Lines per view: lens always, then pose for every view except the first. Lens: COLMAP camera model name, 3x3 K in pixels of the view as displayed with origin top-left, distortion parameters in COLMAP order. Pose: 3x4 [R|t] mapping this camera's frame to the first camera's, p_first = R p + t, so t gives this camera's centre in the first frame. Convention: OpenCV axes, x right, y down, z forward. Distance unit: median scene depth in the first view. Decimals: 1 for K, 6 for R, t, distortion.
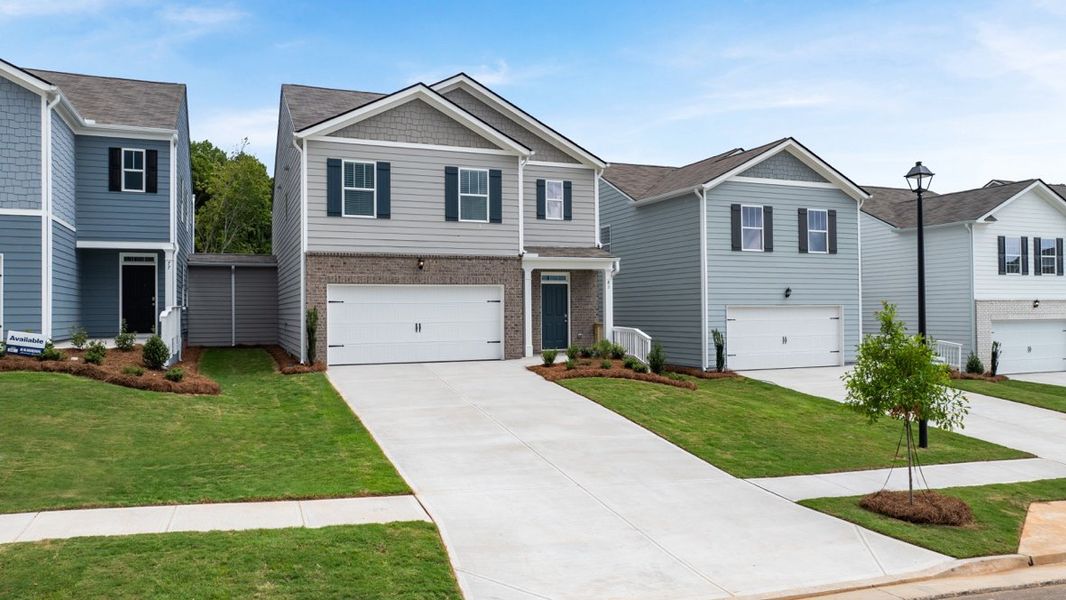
lens RADIAL K [[753.3, 0, 527.9], [0, 753.3, 303.3], [0, 0, 1]] dist [-0.022699, 0.007767]
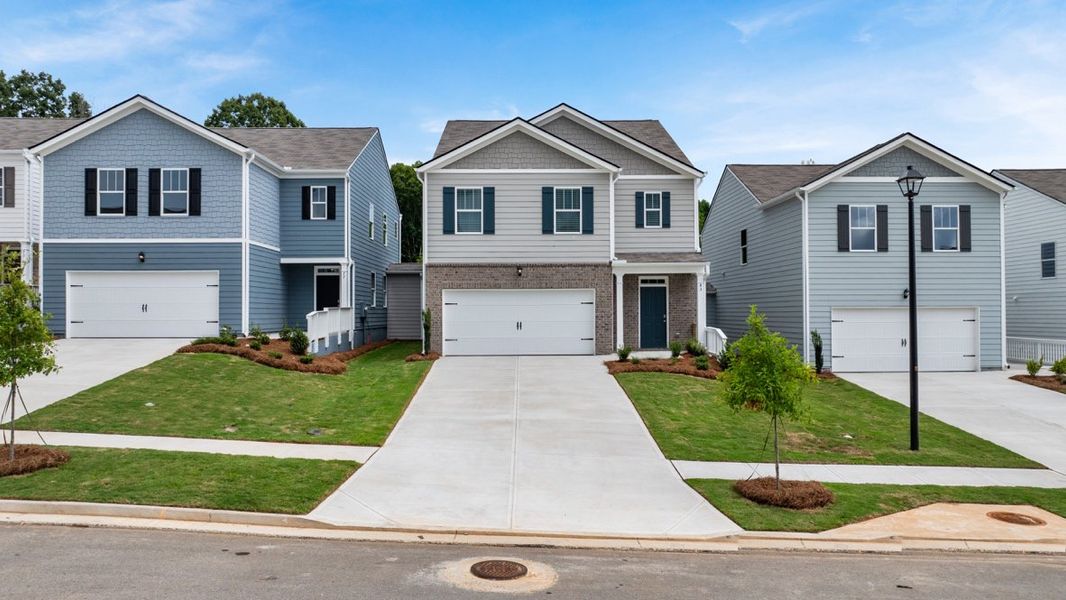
lens RADIAL K [[753.3, 0, 528.5], [0, 753.3, 301.8], [0, 0, 1]] dist [-0.022699, 0.007767]
pose [[0.931244, -0.001047, -0.364396, 0.287893], [0.001254, 0.999999, 0.000333, -0.005247], [0.364395, -0.000767, 0.931244, -0.085793]]
